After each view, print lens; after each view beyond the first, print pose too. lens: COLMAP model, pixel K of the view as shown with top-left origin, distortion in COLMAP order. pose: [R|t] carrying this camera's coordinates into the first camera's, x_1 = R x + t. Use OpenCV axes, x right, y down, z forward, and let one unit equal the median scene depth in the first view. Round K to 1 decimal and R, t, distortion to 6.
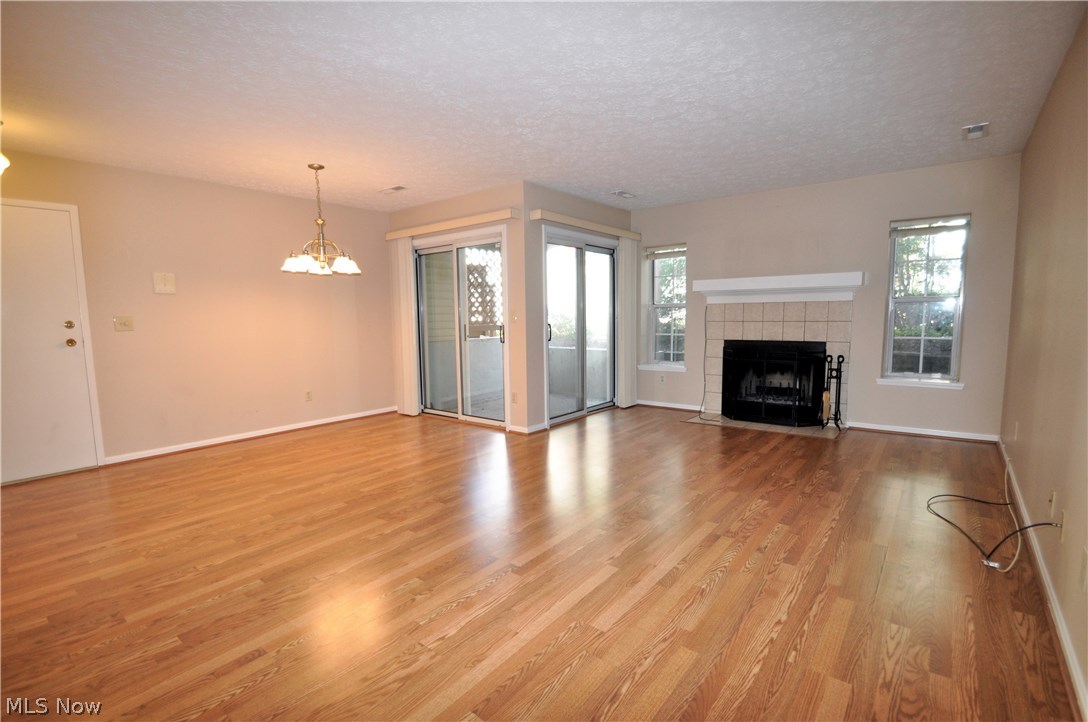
lens RADIAL K [[509.4, 0, 539.7], [0, 509.4, 371.6], [0, 0, 1]] dist [0.004097, -0.014702]
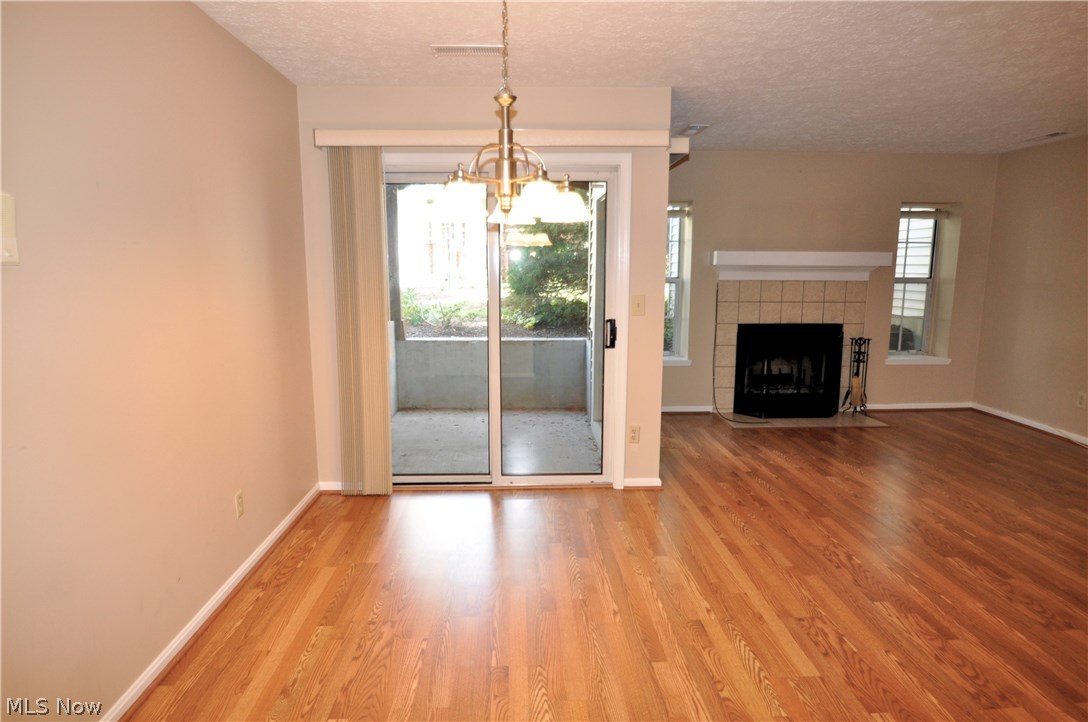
lens RADIAL K [[637.1, 0, 540.7], [0, 637.1, 367.9], [0, 0, 1]] dist [-0.019343, -0.009398]
pose [[0.753197, -0.088651, 0.651794, -0.714611], [0.061382, 0.996026, 0.064538, -0.098229], [-0.654925, -0.008601, 0.755645, 0.538878]]
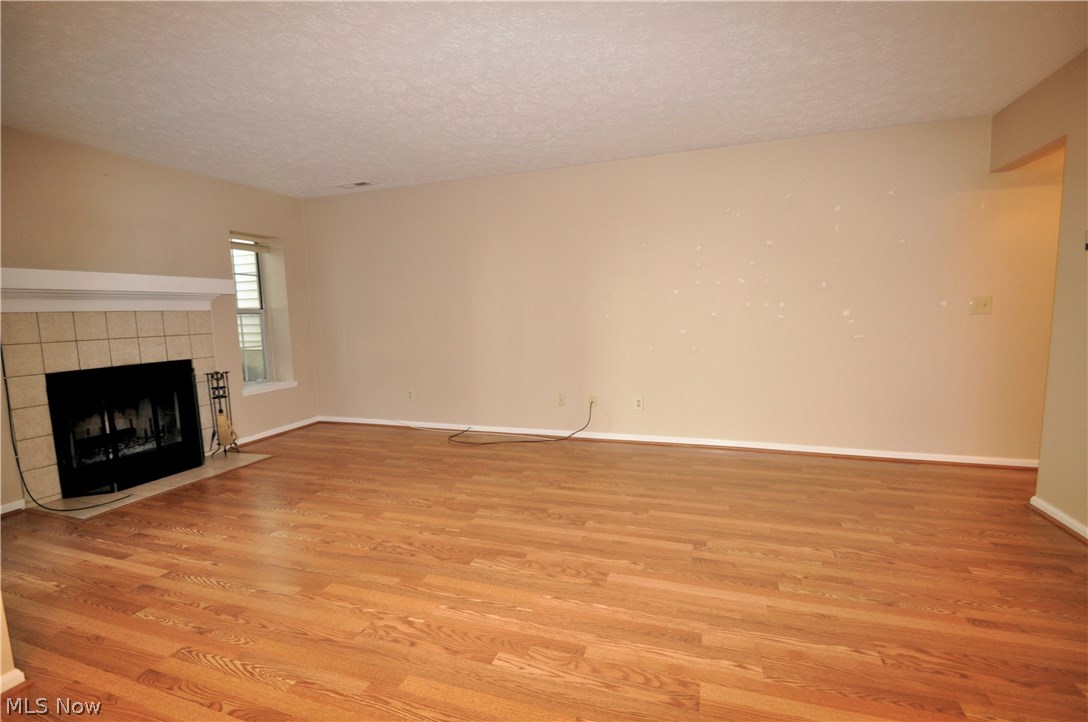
lens RADIAL K [[501.6, 0, 540.7], [0, 501.6, 370.7], [0, 0, 1]] dist [0.009366, -0.018547]
pose [[-0.336728, -0.085860, 0.937679, -0.464466], [0.136392, 0.980884, 0.138795, -0.085728], [-0.931671, 0.174628, -0.318581, 0.823081]]
